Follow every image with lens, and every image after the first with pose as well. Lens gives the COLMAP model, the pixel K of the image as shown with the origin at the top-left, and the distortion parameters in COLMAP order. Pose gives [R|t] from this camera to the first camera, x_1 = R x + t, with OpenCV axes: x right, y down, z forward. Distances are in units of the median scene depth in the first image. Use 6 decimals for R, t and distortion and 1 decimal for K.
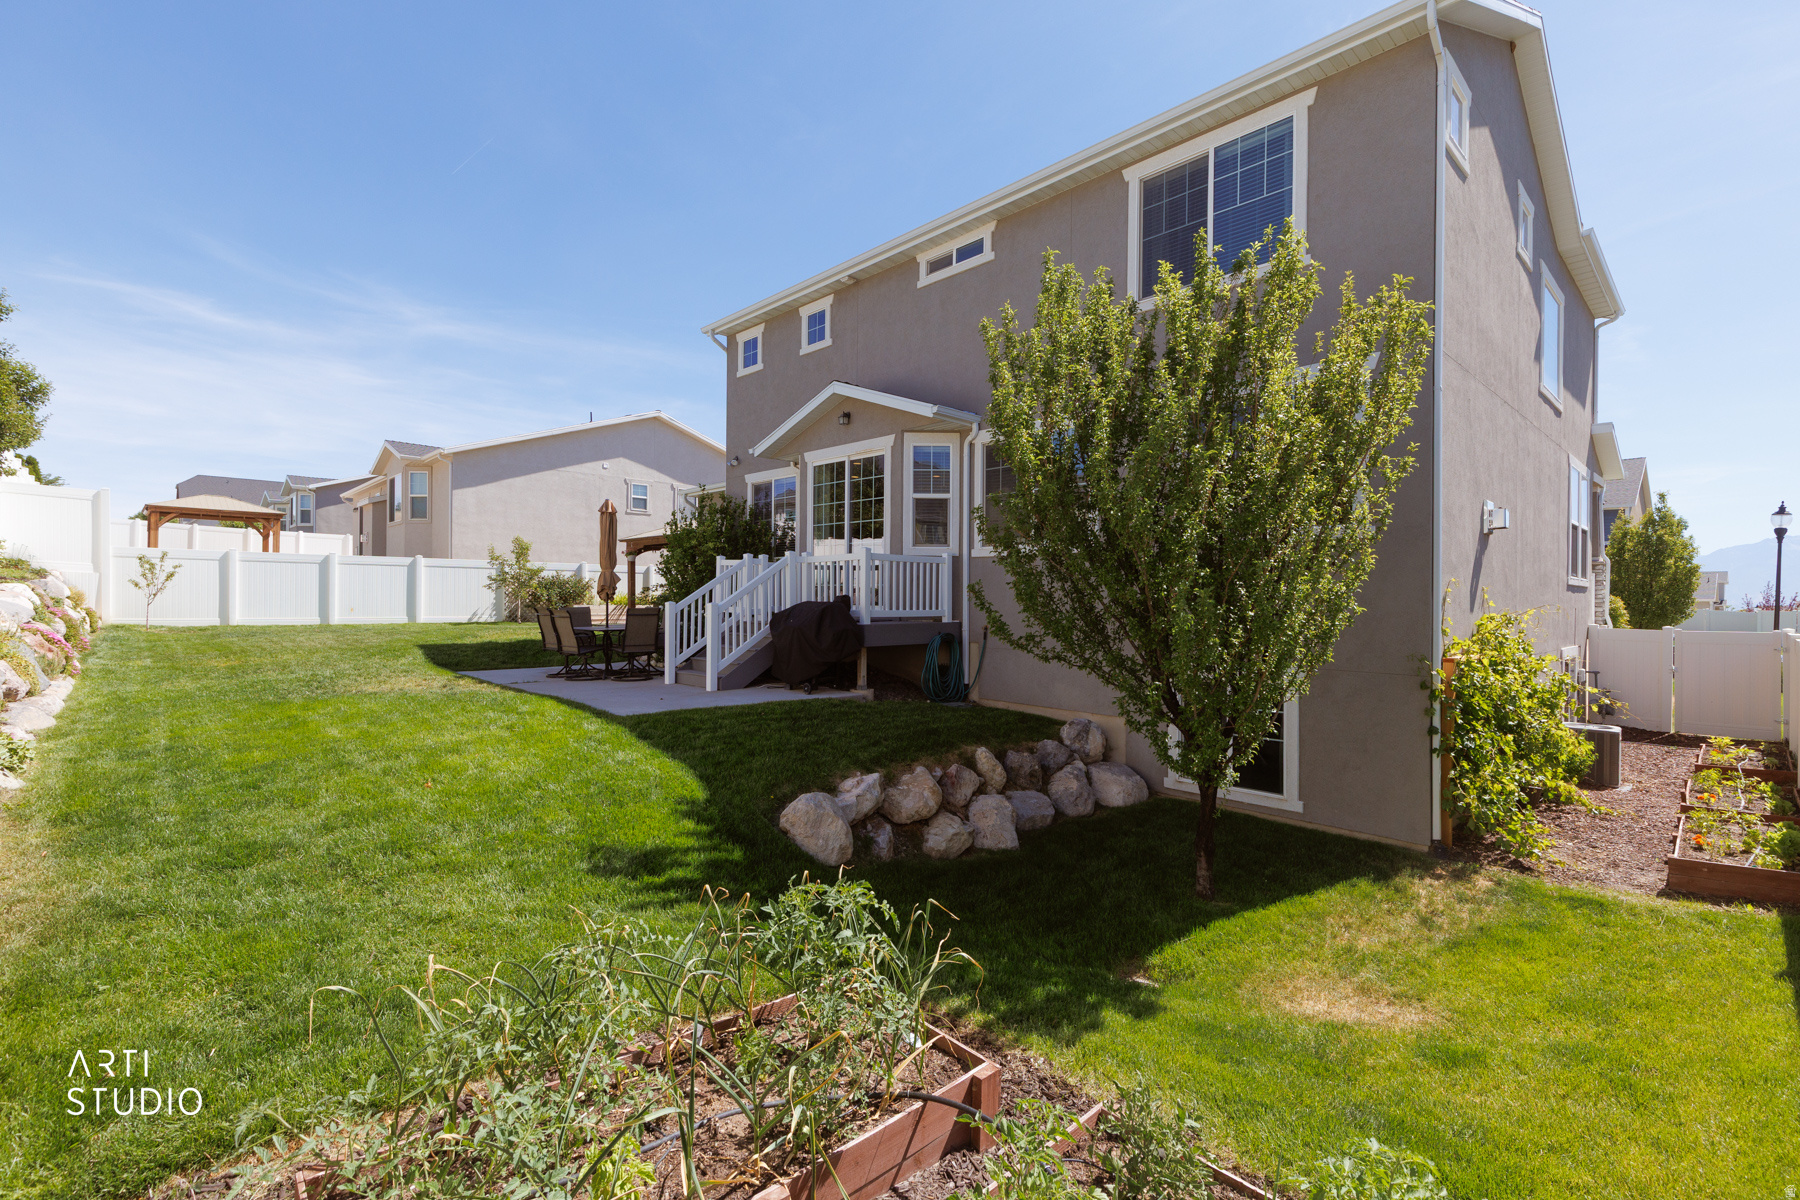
lens RADIAL K [[802.4, 0, 906.5], [0, 802.4, 599.6], [0, 0, 1]] dist [0.008215, 0.000076]
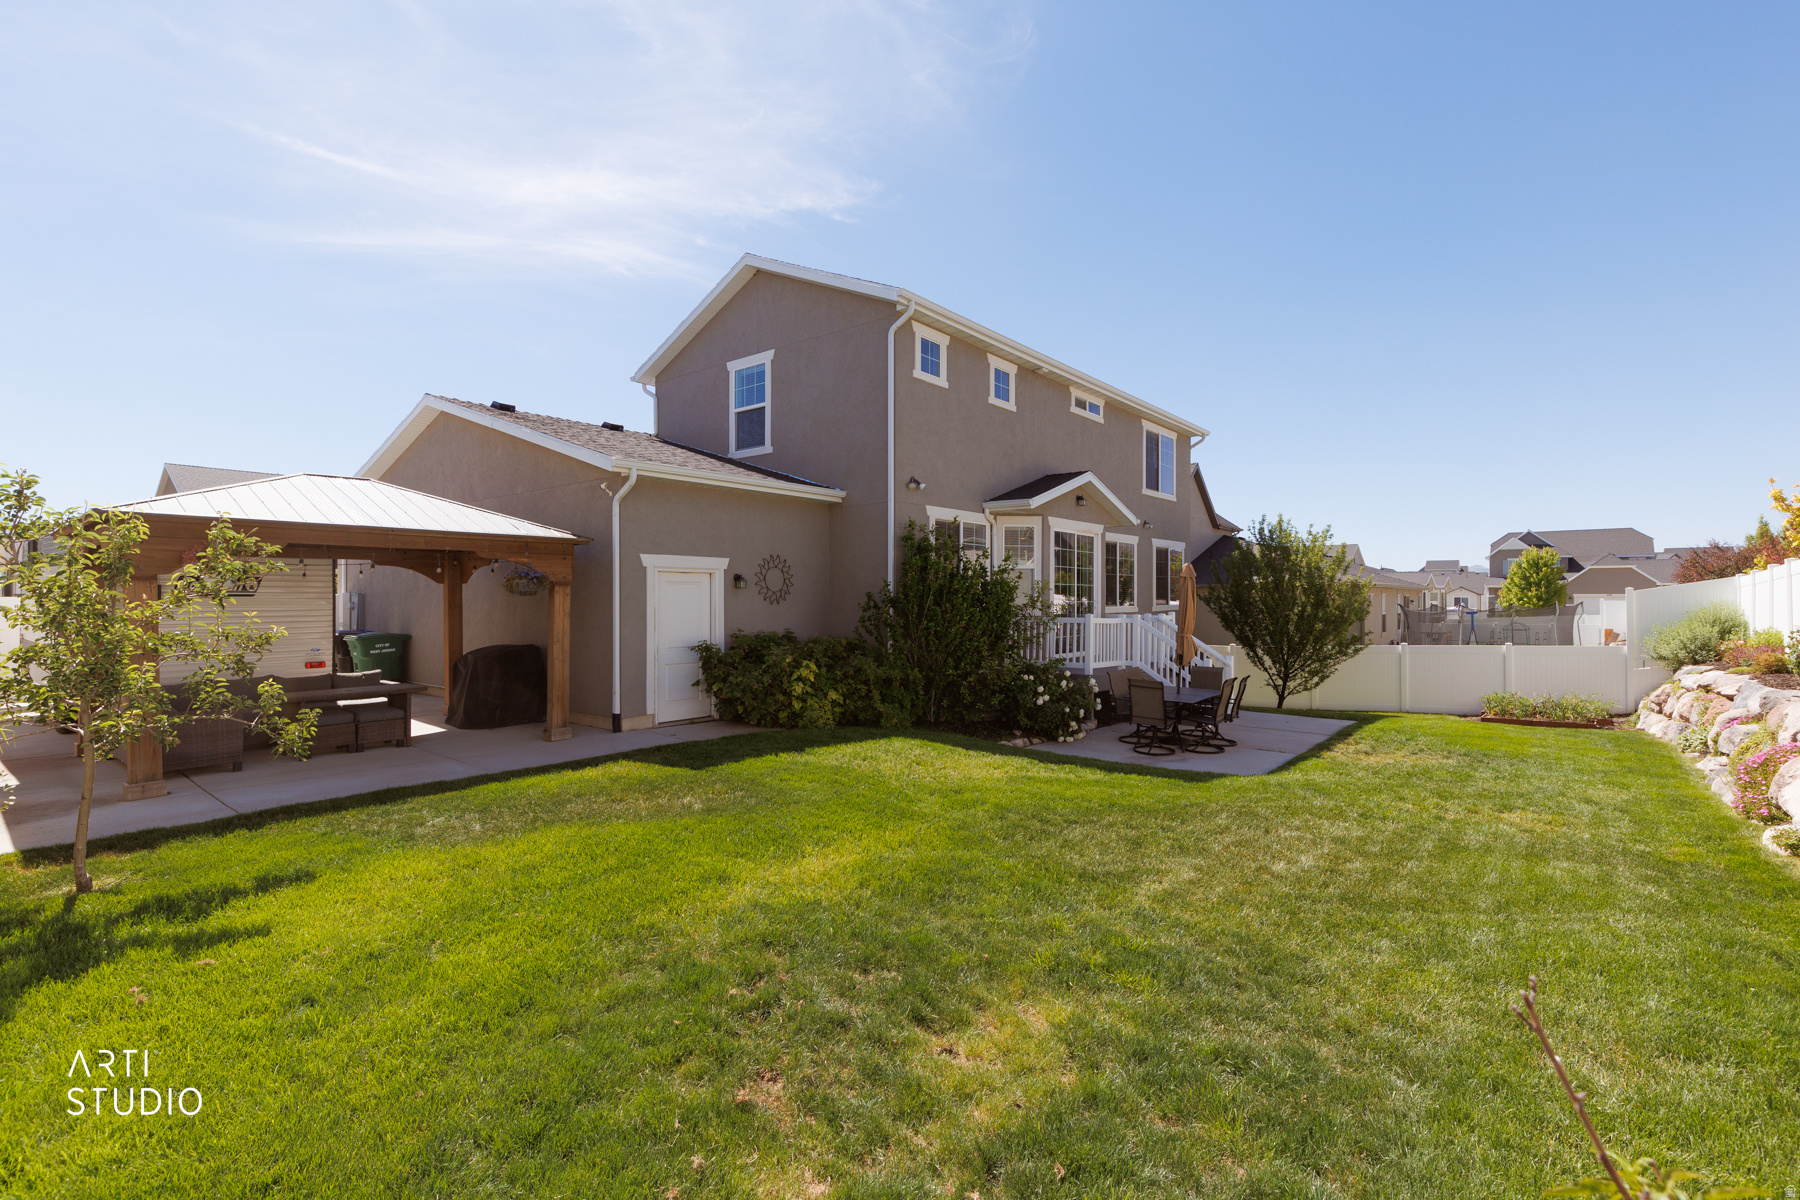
lens RADIAL K [[802.4, 0, 906.5], [0, 802.4, 599.6], [0, 0, 1]] dist [0.008215, 0.000076]
pose [[-0.109349, -0.001648, 0.994002, -1.253817], [0.001688, 0.999997, 0.001844, -0.076866], [-0.994002, 0.001879, -0.109346, 1.387413]]
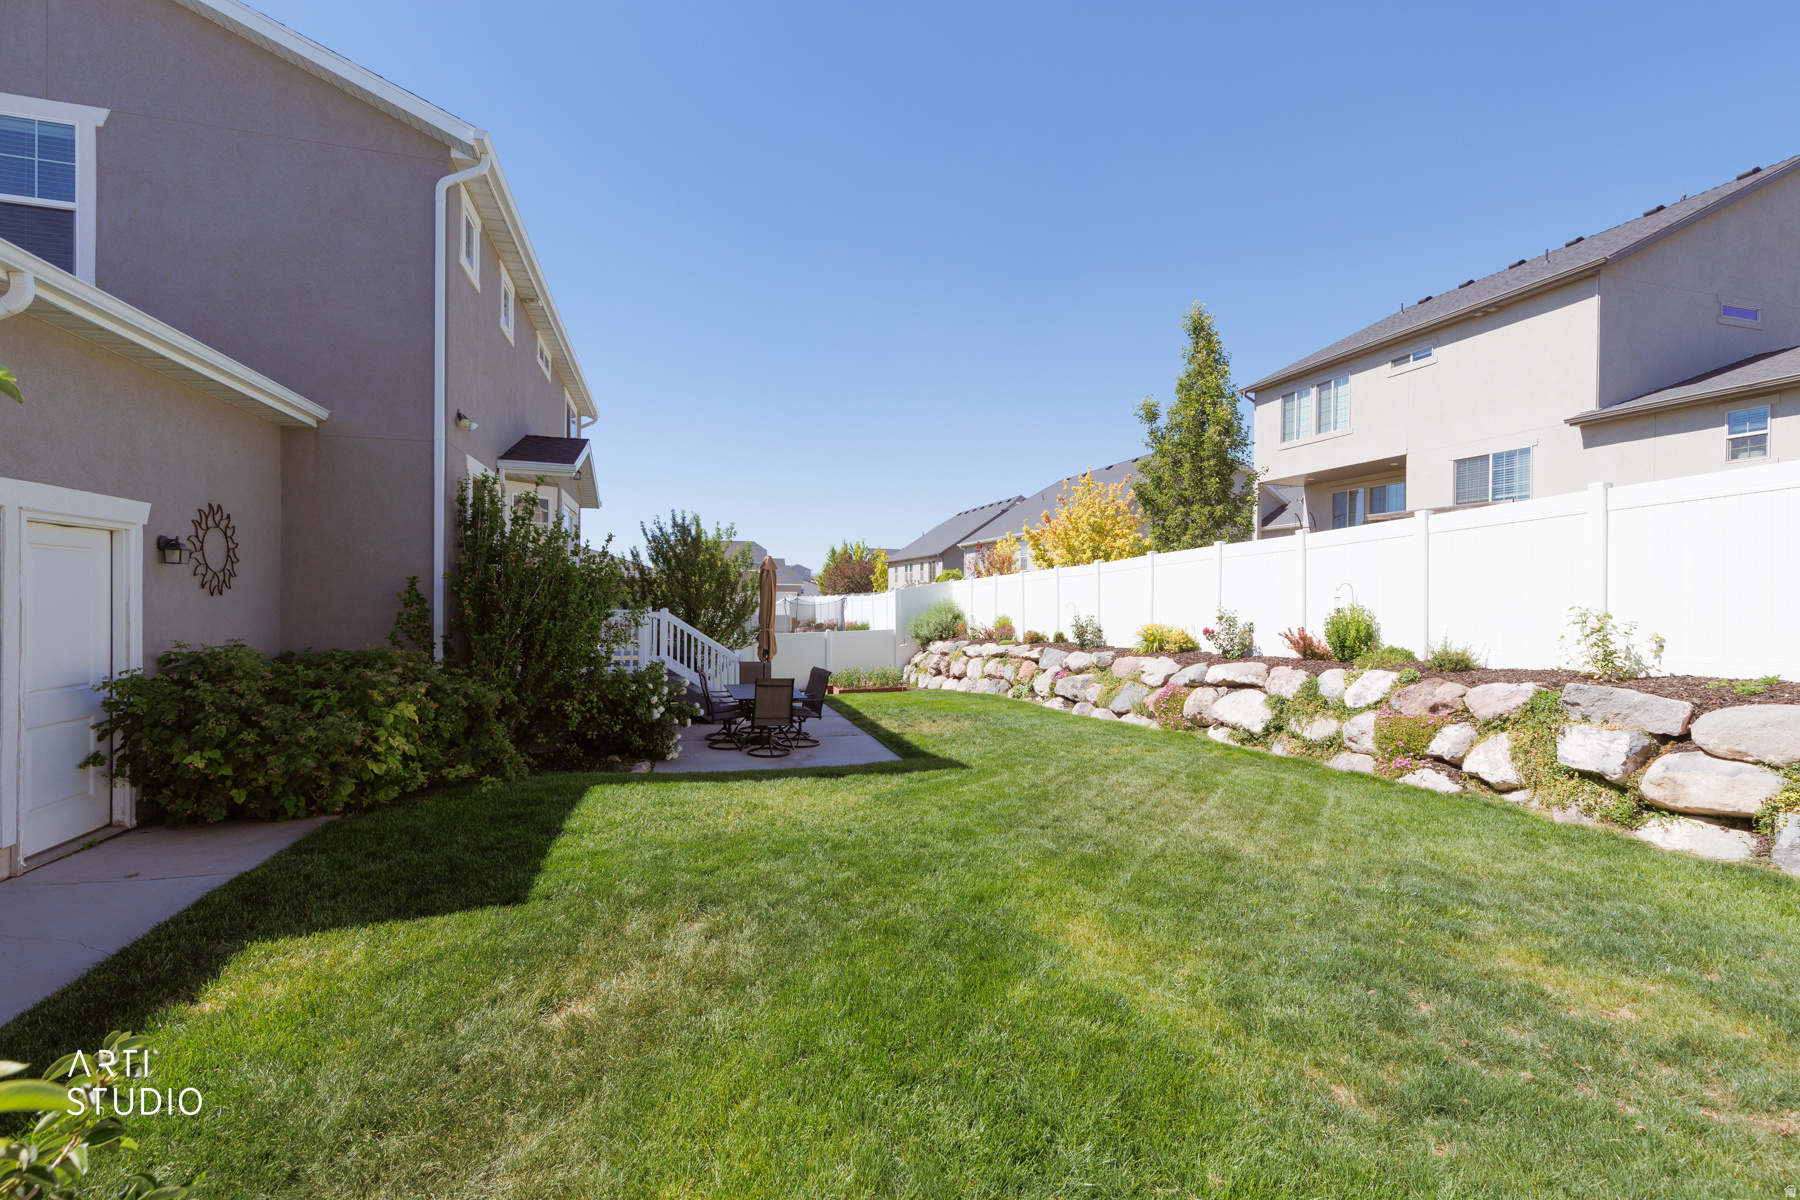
lens RADIAL K [[802.4, 0, 906.5], [0, 802.4, 599.6], [0, 0, 1]] dist [0.008215, 0.000076]
pose [[-0.886633, -0.014302, 0.462252, -0.895094], [-0.013017, 0.999897, 0.005970, -0.075521], [-0.462290, -0.000724, -0.886729, 1.729376]]
